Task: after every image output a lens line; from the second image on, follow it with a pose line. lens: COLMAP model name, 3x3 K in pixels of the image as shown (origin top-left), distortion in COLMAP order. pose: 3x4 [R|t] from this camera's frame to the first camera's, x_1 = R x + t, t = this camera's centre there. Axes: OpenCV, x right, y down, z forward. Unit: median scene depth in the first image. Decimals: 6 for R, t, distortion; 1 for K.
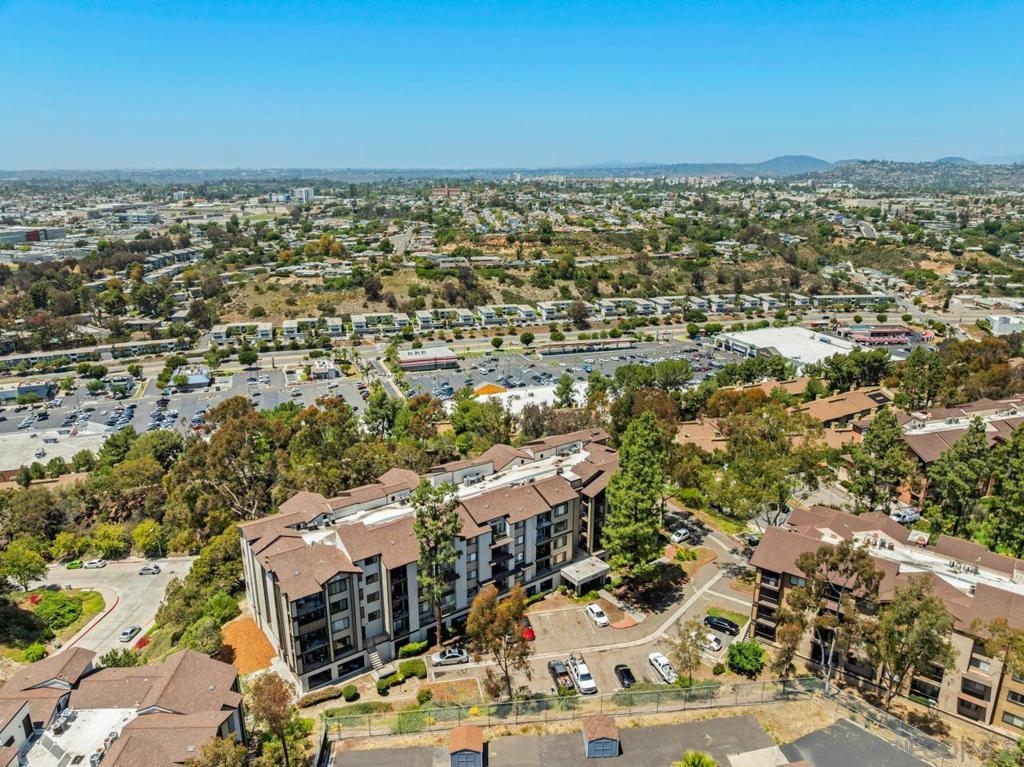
lens RADIAL K [[718.1, 0, 516.4], [0, 718.1, 385.0], [0, 0, 1]] dist [-0.034527, -0.004052]
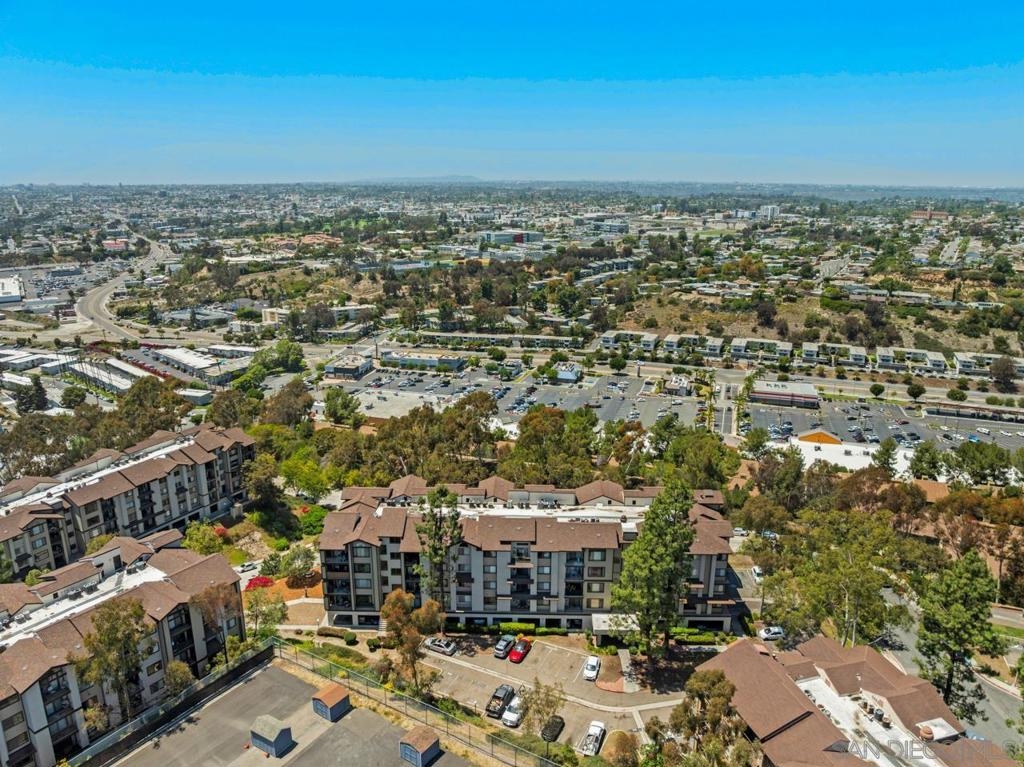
lens RADIAL K [[718.1, 0, 516.4], [0, 718.1, 385.0], [0, 0, 1]] dist [-0.034527, -0.004052]
pose [[0.795833, 0.167766, -0.581812, 0.125643], [-0.178511, 0.983152, 0.039317, -0.019240], [0.578606, 0.072570, 0.812373, 0.025728]]
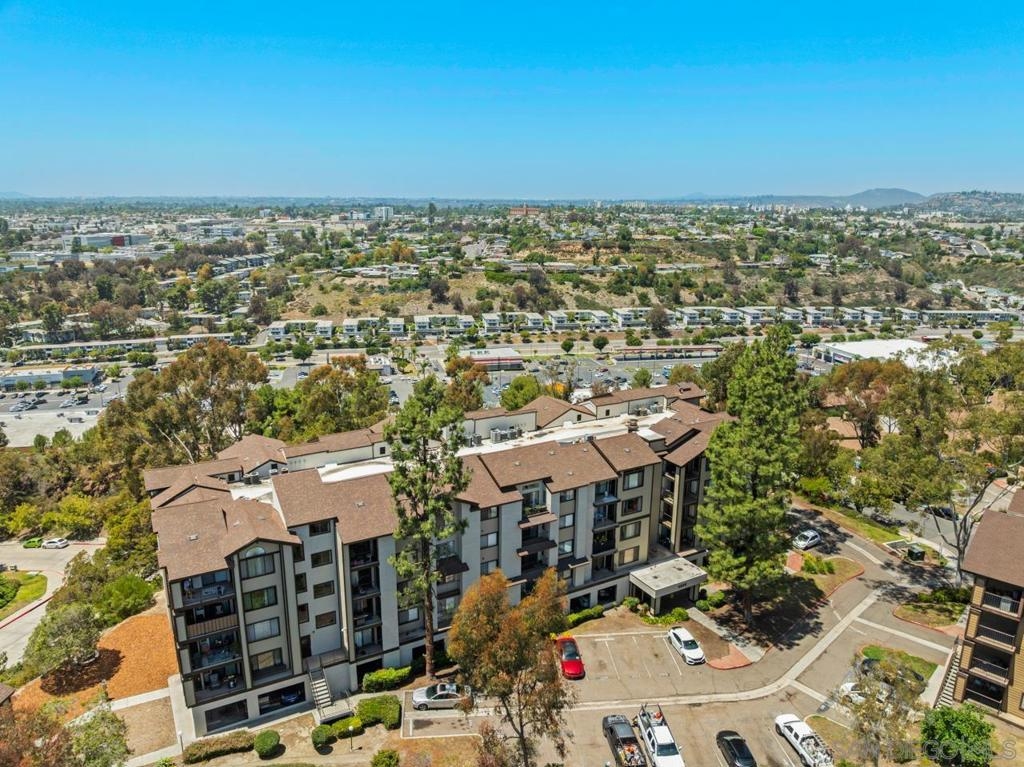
lens RADIAL K [[718.1, 0, 516.4], [0, 718.1, 385.0], [0, 0, 1]] dist [-0.034527, -0.004052]
pose [[0.994014, 0.033247, -0.104070, 0.005220], [-0.037576, 0.998496, -0.039920, 0.028764], [0.102586, 0.043592, 0.993769, 0.081714]]
